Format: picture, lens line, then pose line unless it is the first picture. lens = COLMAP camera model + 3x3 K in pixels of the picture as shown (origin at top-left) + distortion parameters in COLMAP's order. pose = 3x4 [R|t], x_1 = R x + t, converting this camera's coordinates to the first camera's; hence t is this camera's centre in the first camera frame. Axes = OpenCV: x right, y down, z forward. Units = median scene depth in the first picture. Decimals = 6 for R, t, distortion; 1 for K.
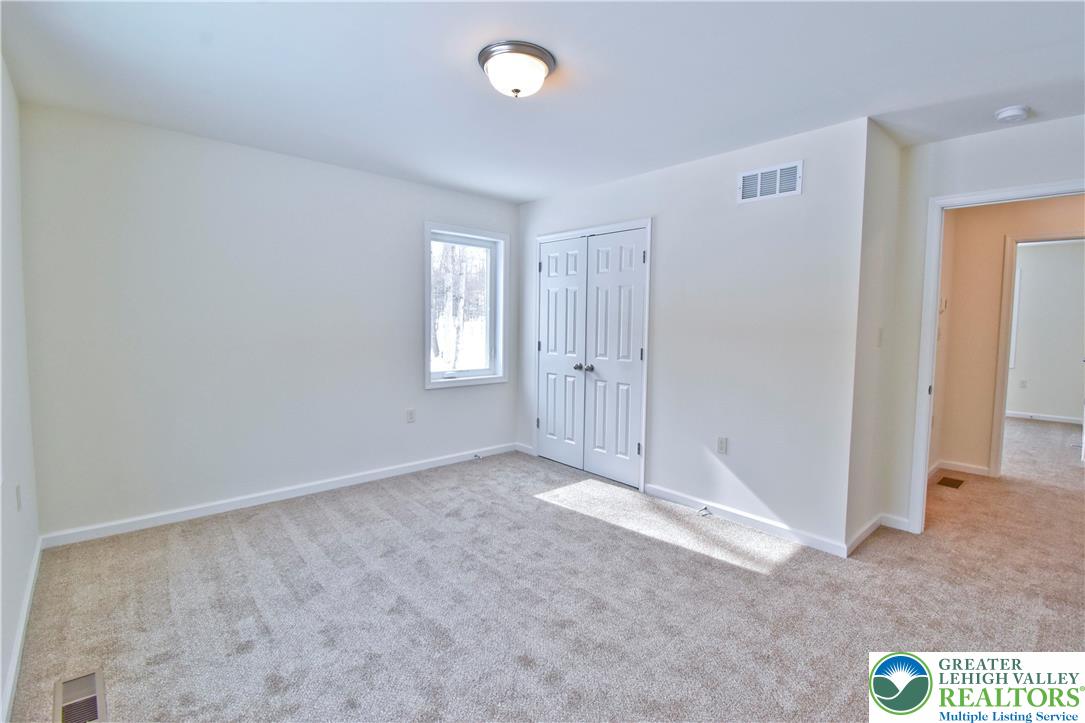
lens RADIAL K [[497.3, 0, 544.2], [0, 497.3, 350.9], [0, 0, 1]] dist [0.000517, -0.016641]
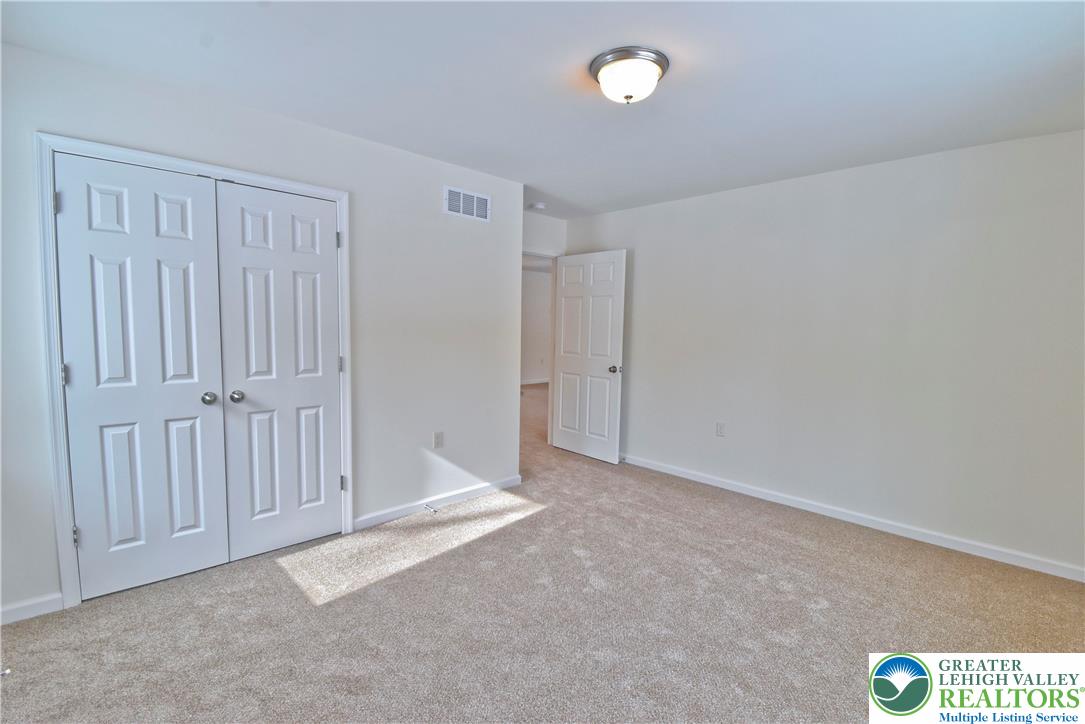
lens RADIAL K [[489.9, 0, 563.6], [0, 489.9, 367.2], [0, 0, 1]] dist [0.001068, -0.015471]
pose [[-0.063683, -0.099736, 0.992974, -0.607760], [0.043747, 0.993758, 0.102621, -0.053121], [-0.997011, 0.049975, -0.058922, 0.701120]]
